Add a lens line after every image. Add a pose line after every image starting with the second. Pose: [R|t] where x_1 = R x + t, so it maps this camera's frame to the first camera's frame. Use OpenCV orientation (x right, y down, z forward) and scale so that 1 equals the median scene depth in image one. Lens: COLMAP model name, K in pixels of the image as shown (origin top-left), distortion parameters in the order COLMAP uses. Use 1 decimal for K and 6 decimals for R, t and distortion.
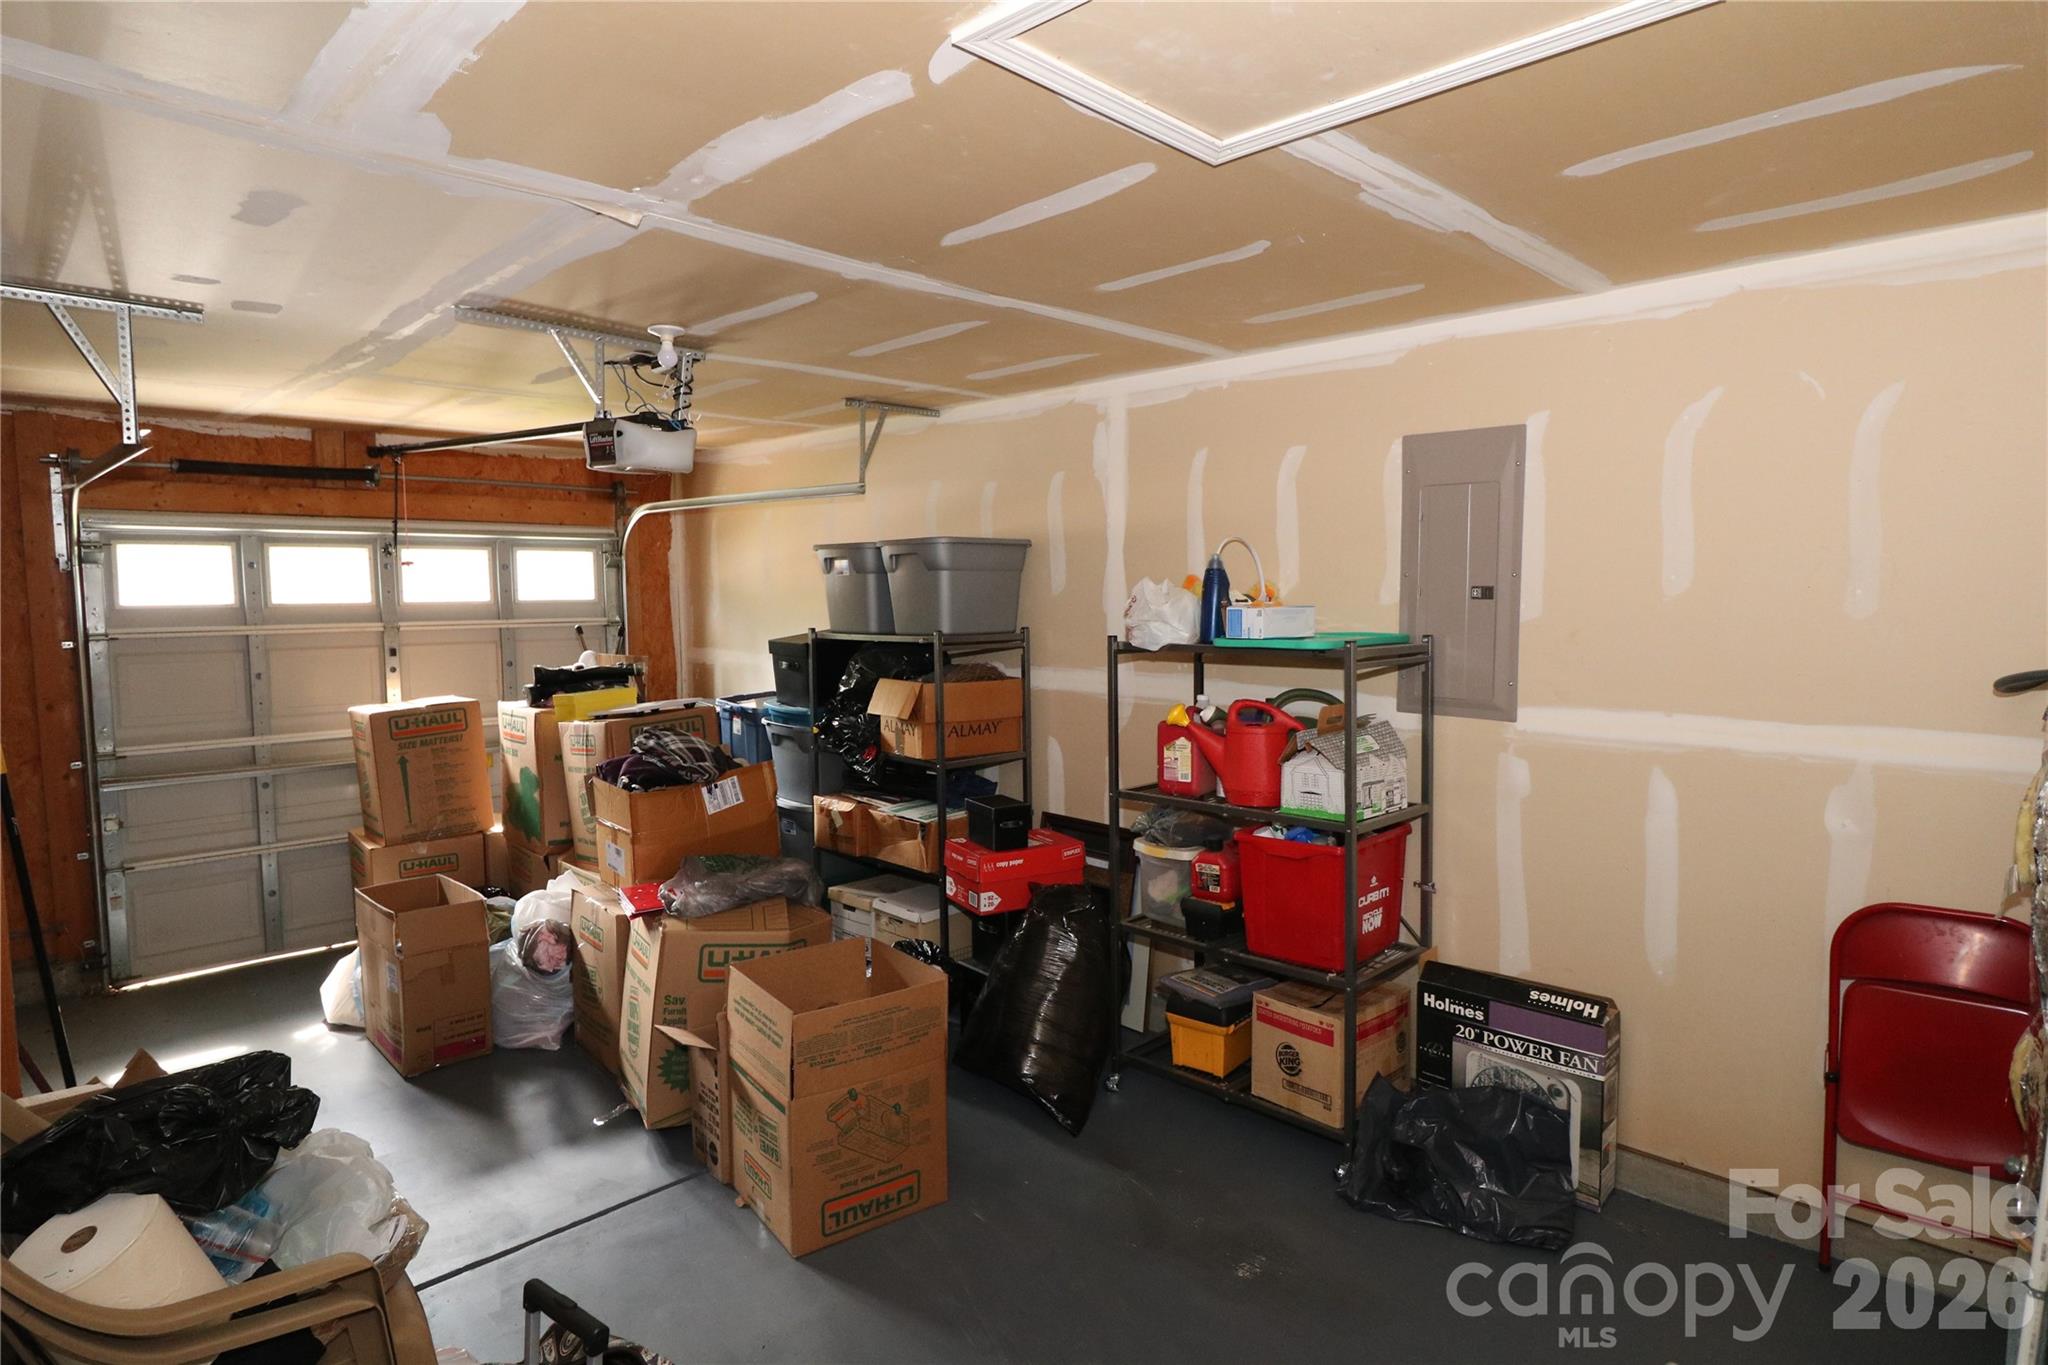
lens RADIAL K [[1106.2, 0, 1031.3], [0, 1106.2, 667.8], [0, 0, 1]] dist [-0.008869, -0.001513]
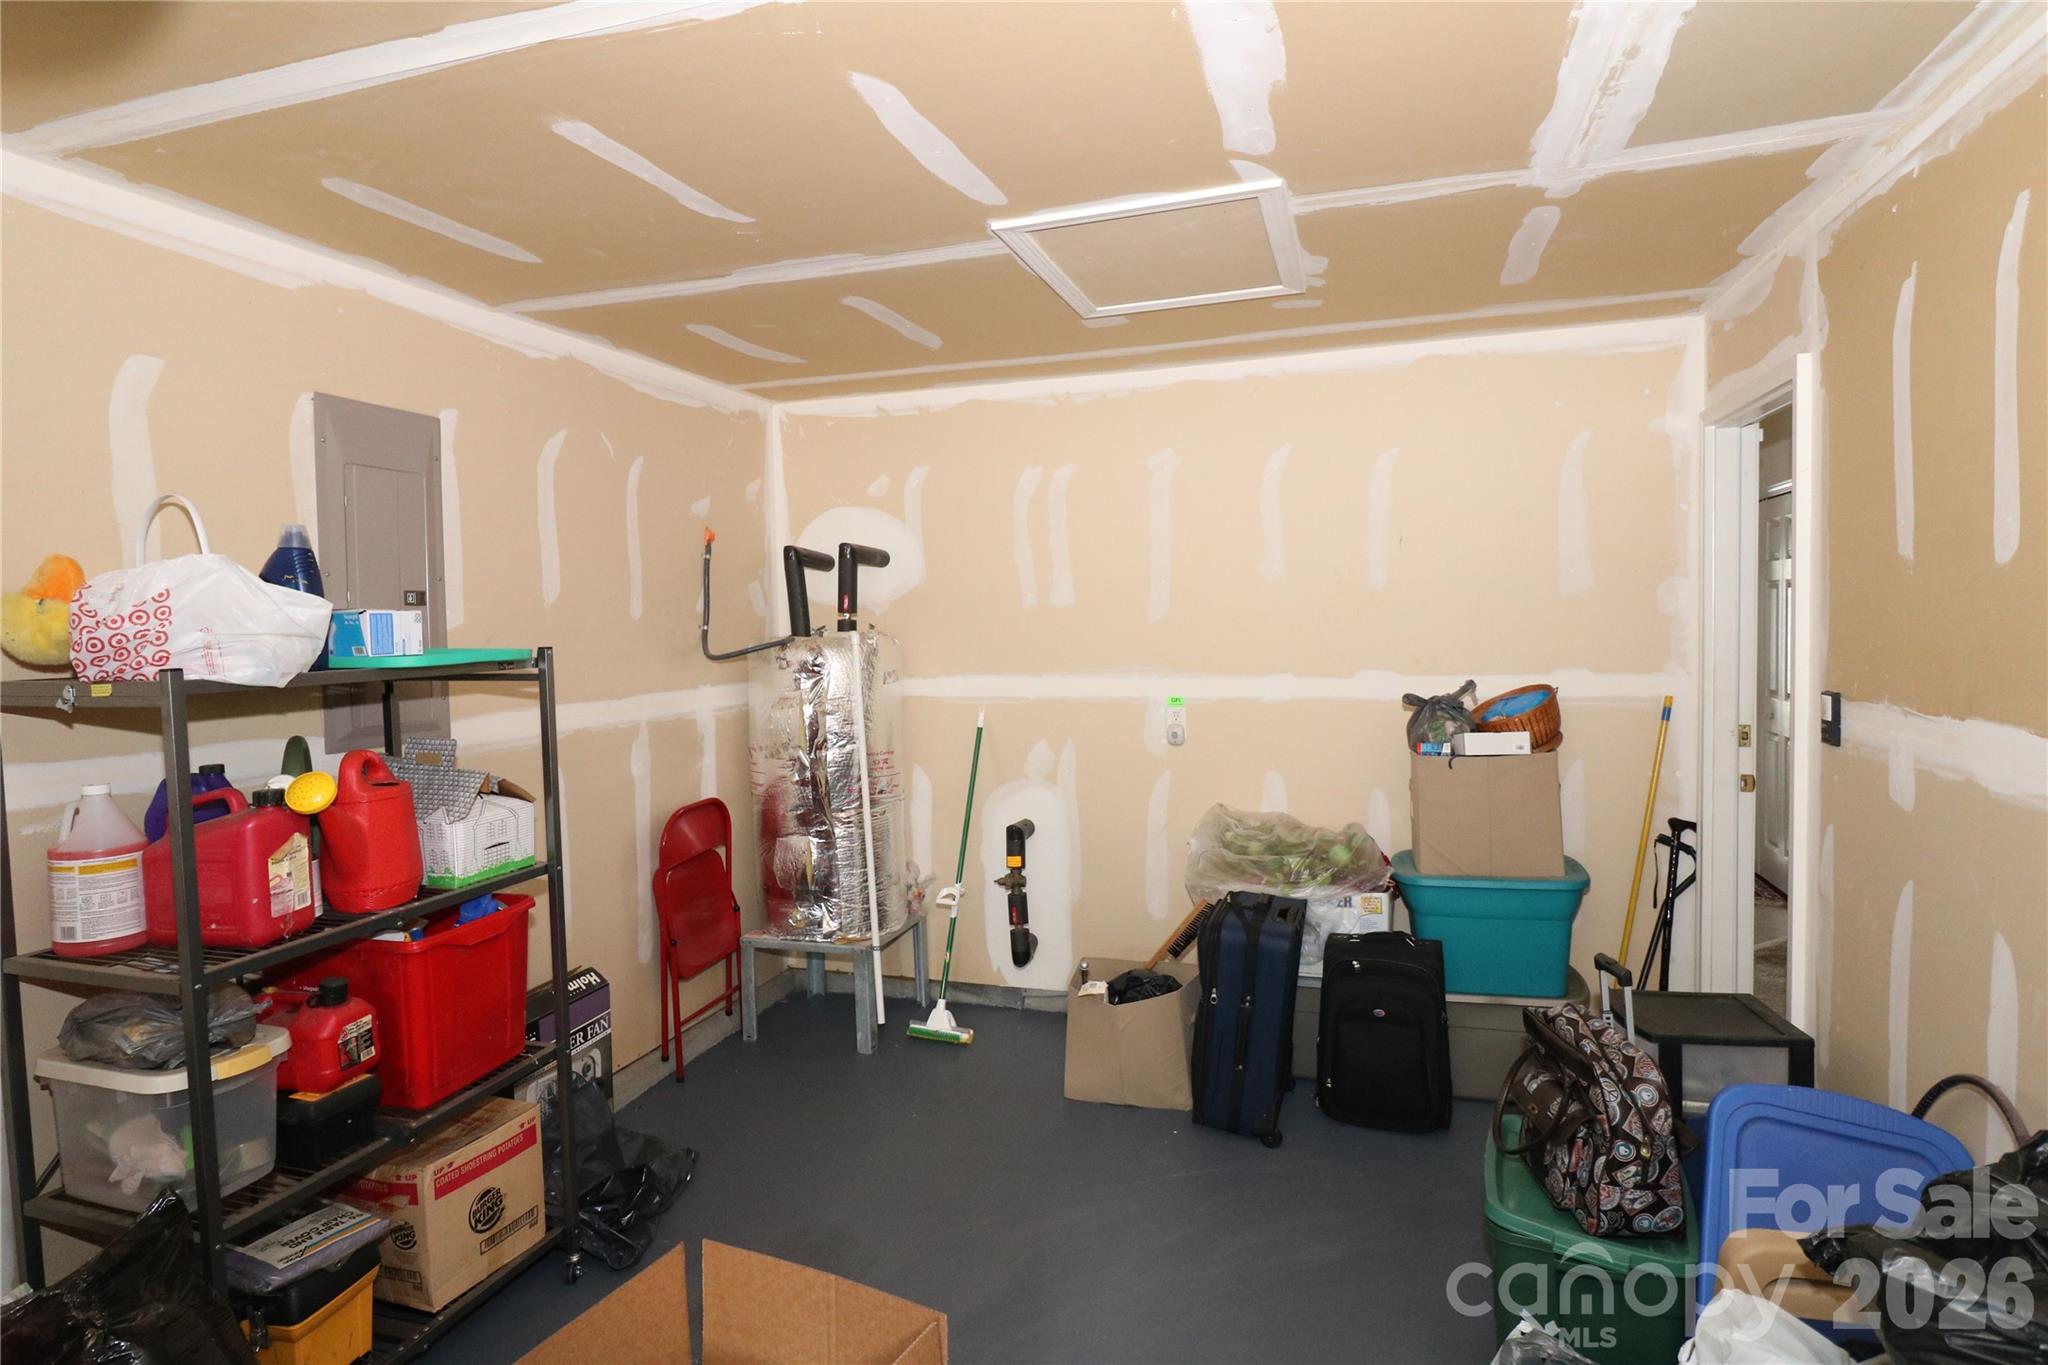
lens RADIAL K [[1106.2, 0, 1031.3], [0, 1106.2, 667.8], [0, 0, 1]] dist [-0.008869, -0.001513]
pose [[-0.466277, -0.023128, 0.884336, -0.619221], [0.092806, 0.992863, 0.074899, -0.034496], [-0.879757, 0.116996, -0.460803, 1.020341]]
